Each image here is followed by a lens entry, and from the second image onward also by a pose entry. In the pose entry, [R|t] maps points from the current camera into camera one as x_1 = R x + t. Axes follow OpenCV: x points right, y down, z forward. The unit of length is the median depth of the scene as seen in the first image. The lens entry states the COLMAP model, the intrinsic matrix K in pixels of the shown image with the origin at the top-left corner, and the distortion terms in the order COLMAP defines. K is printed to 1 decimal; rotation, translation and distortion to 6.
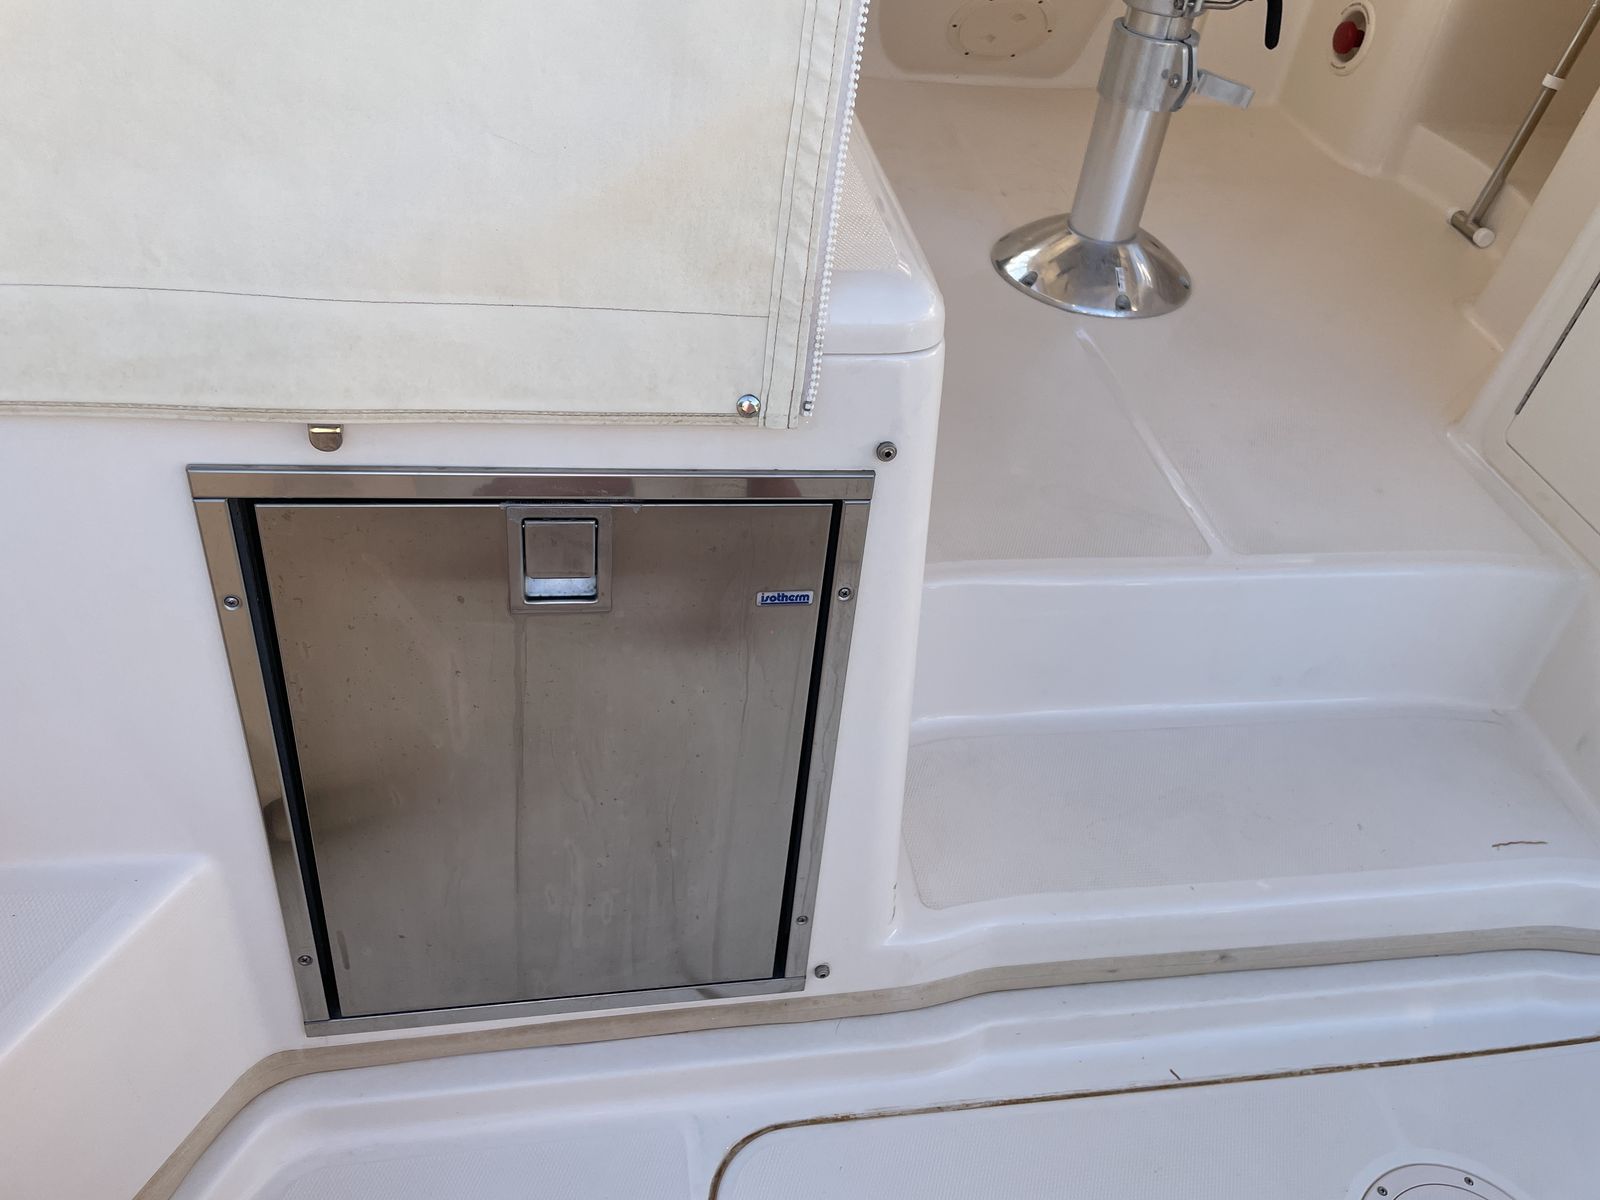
lens RADIAL K [[1214.7, 0, 800.7], [0, 1214.7, 598.0], [0, 0, 1]] dist [0.076320, -0.093852]
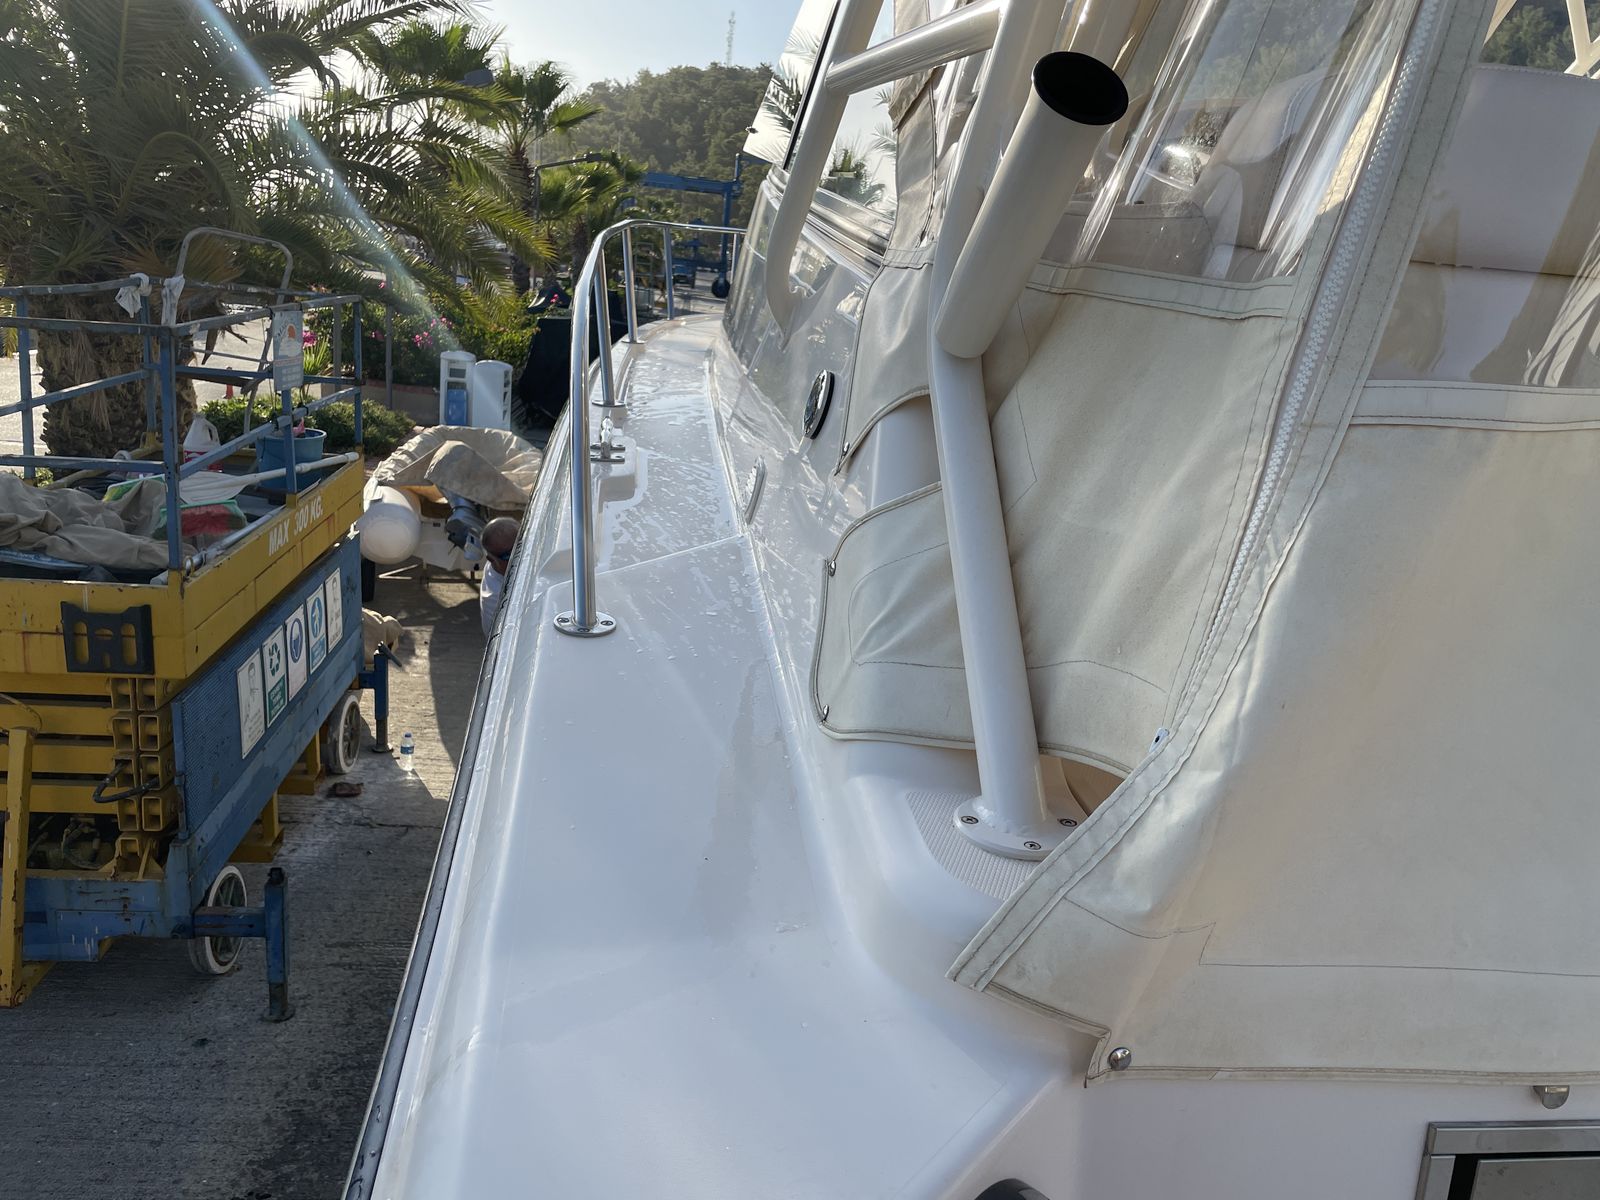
lens RADIAL K [[1214.7, 0, 805.9], [0, 1214.7, 589.2], [0, 0, 1]] dist [0.076320, -0.093852]
pose [[0.998366, -0.011228, -0.056033, -0.991772], [-0.012466, 0.914110, -0.405275, -0.090732], [0.055771, 0.405311, 0.912476, -0.230337]]
